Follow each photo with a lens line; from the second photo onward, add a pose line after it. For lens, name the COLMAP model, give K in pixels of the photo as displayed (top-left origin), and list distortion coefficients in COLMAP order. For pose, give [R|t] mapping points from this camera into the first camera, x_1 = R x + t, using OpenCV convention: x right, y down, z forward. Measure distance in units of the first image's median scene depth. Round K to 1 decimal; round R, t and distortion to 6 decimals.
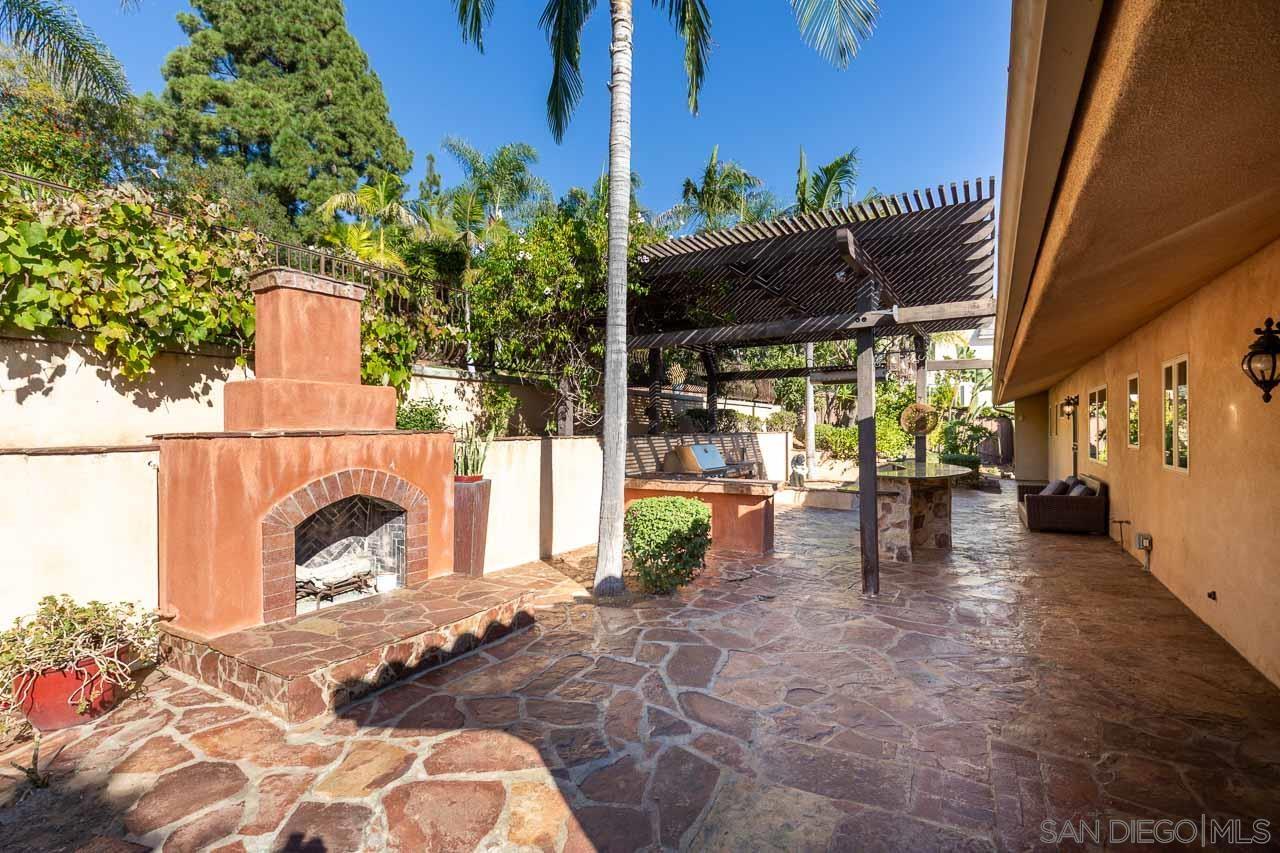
lens RADIAL K [[578.6, 0, 640.0], [0, 578.6, 426.5], [0, 0, 1]] dist [0.013253, -0.000039]
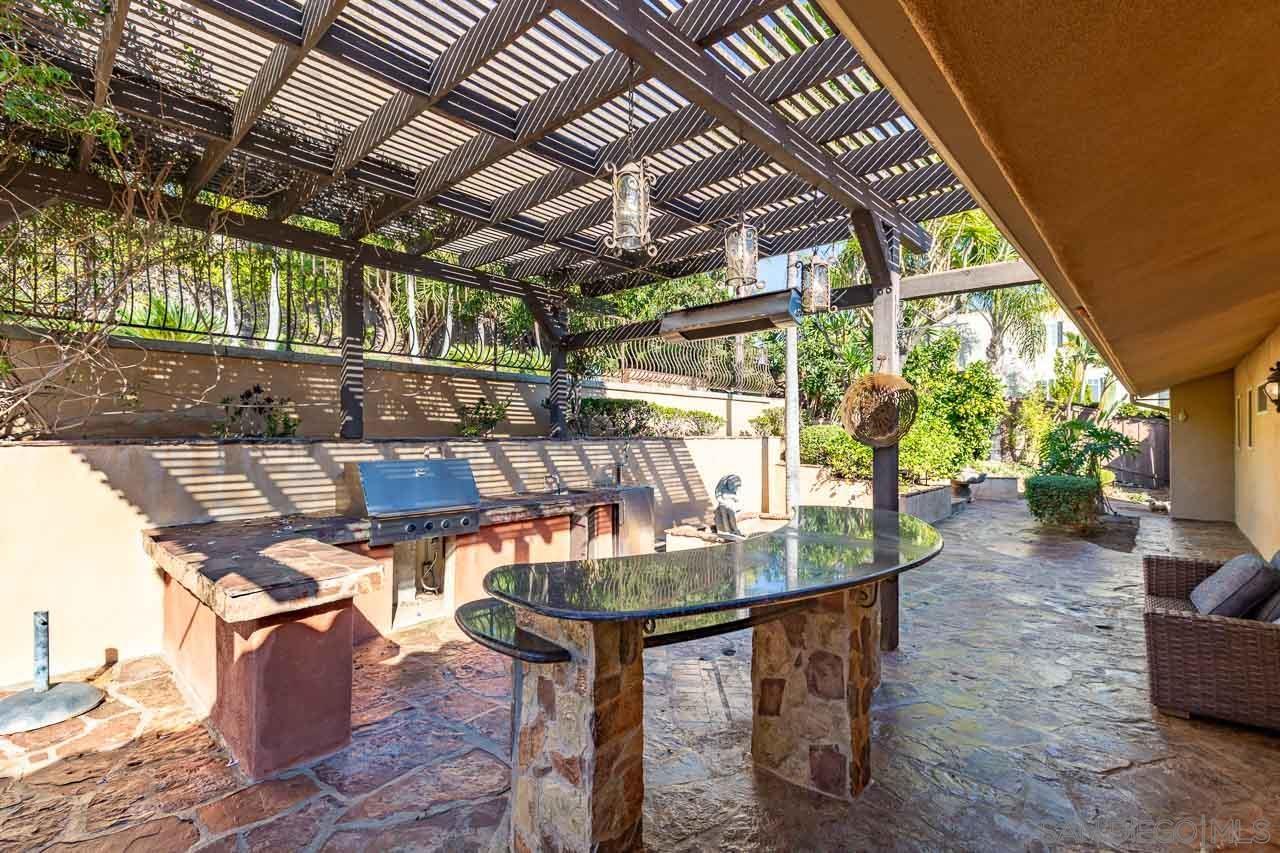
lens RADIAL K [[578.6, 0, 640.0], [0, 578.6, 426.5], [0, 0, 1]] dist [0.013253, -0.000039]
pose [[0.982277, 0.003234, -0.187408, 0.221658], [-0.004700, 0.999962, -0.007382, 0.003032], [0.187377, 0.008132, 0.982254, 0.305319]]
